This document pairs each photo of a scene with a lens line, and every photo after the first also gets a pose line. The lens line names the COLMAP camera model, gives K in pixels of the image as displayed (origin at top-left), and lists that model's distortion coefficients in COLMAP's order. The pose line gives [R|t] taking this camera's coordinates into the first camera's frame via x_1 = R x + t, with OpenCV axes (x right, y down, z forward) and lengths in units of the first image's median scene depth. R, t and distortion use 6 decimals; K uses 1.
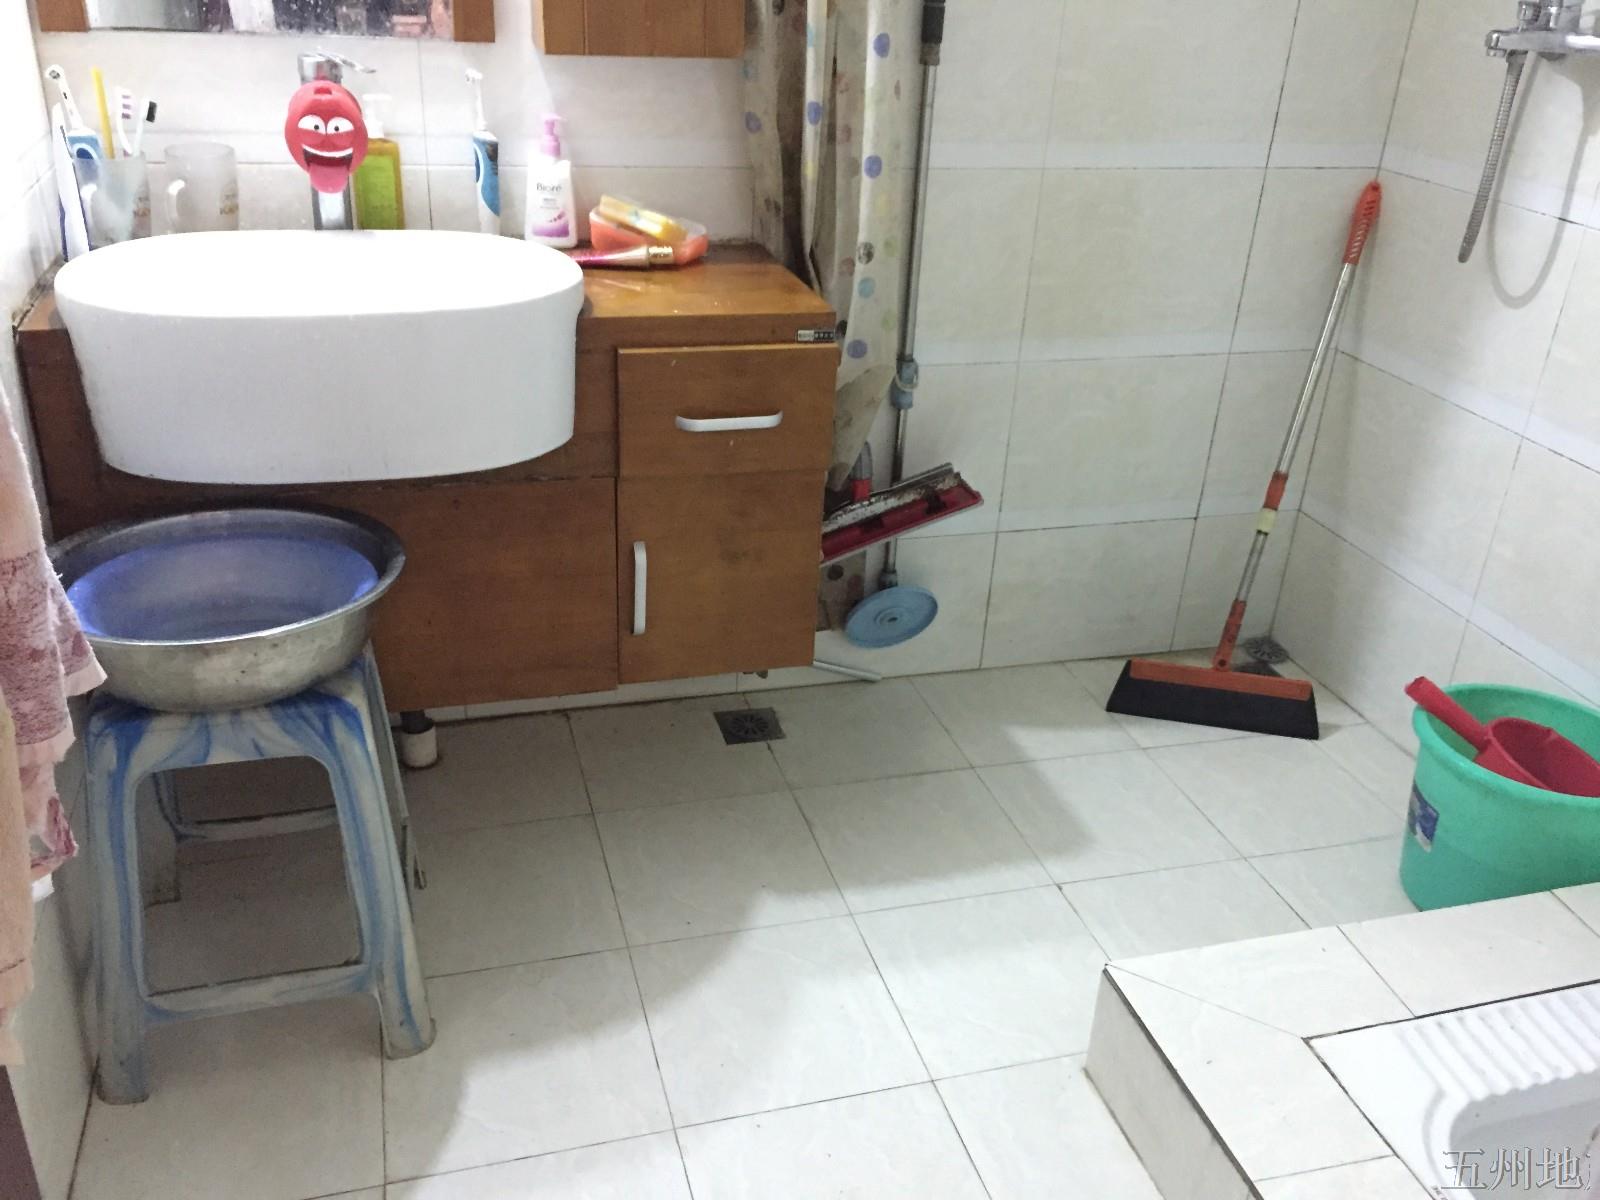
lens RADIAL K [[1374.8, 0, 800.0], [0, 1374.8, 600.0], [0, 0, 1]] dist [0.058591, -0.101612]
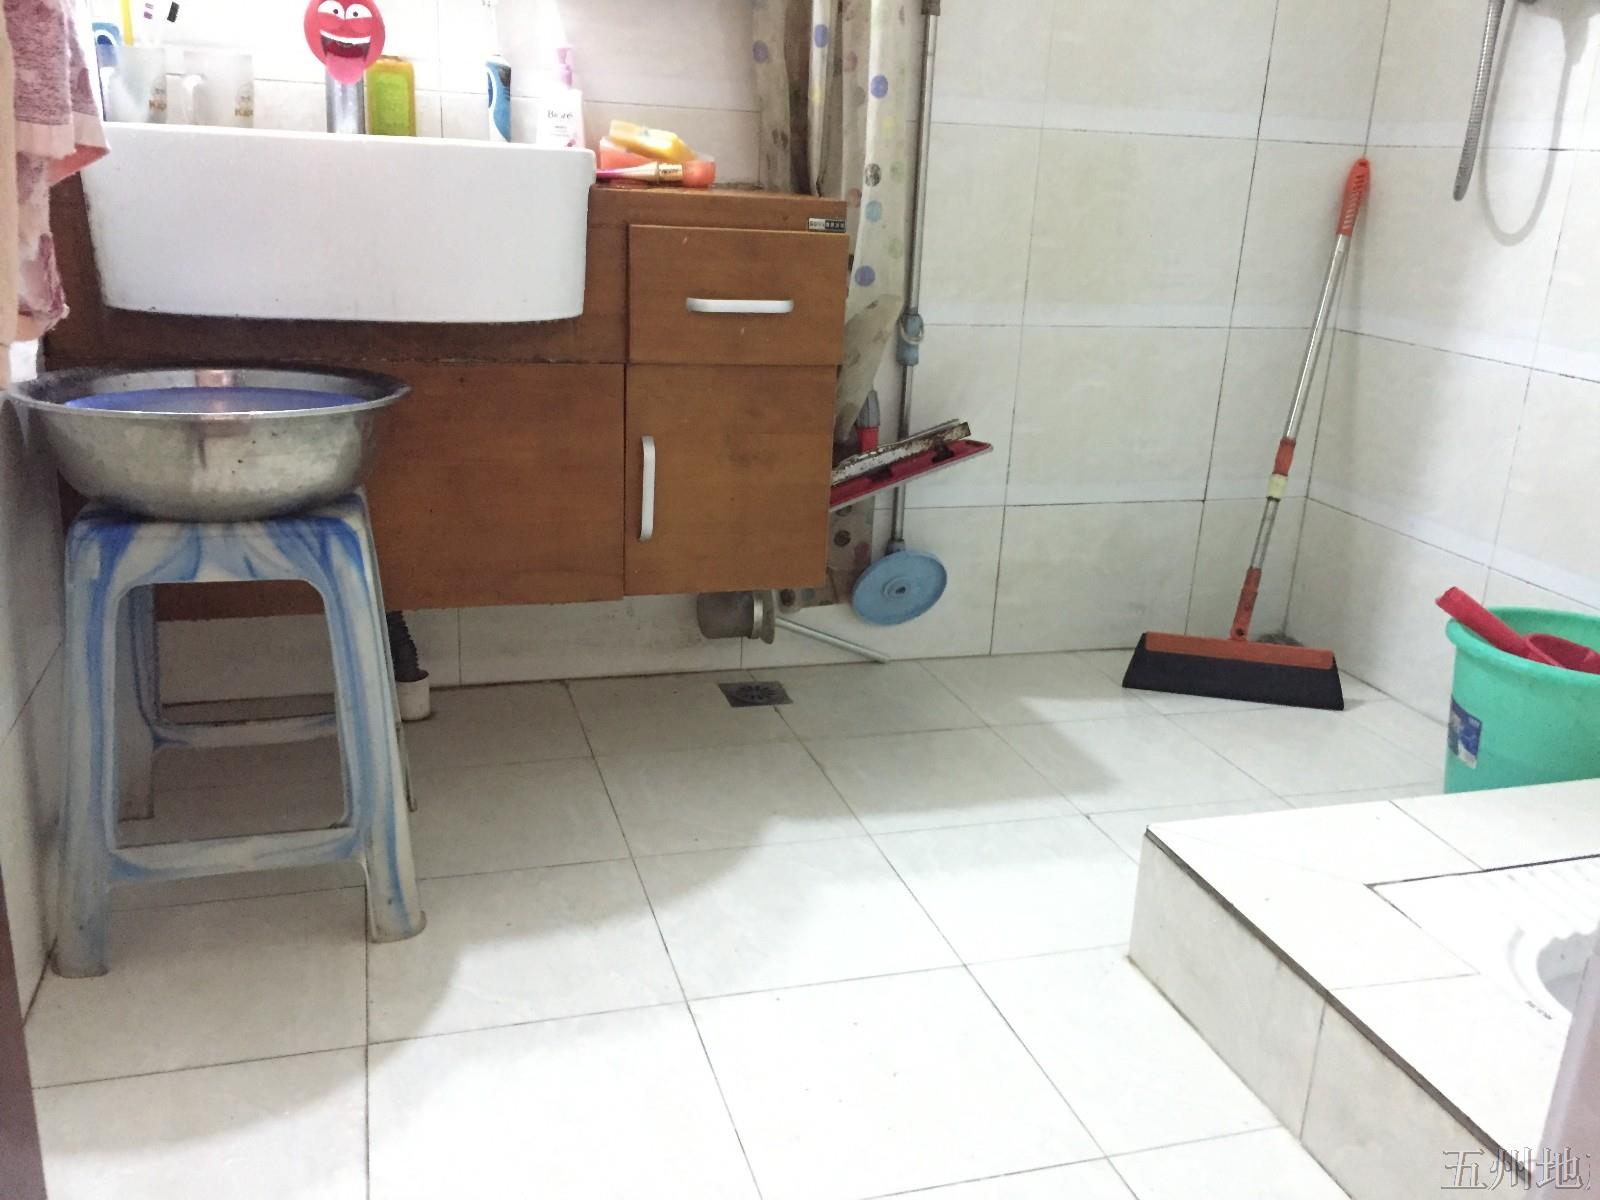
lens RADIAL K [[1371.7, 0, 800.0], [0, 1371.7, 600.0], [0, 0, 1]] dist [0.062952, -0.102565]
pose [[0.999908, -0.006936, 0.011616, -0.019734], [0.008586, 0.988863, -0.148579, 0.207653], [-0.010456, 0.148666, 0.988832, 0.047985]]
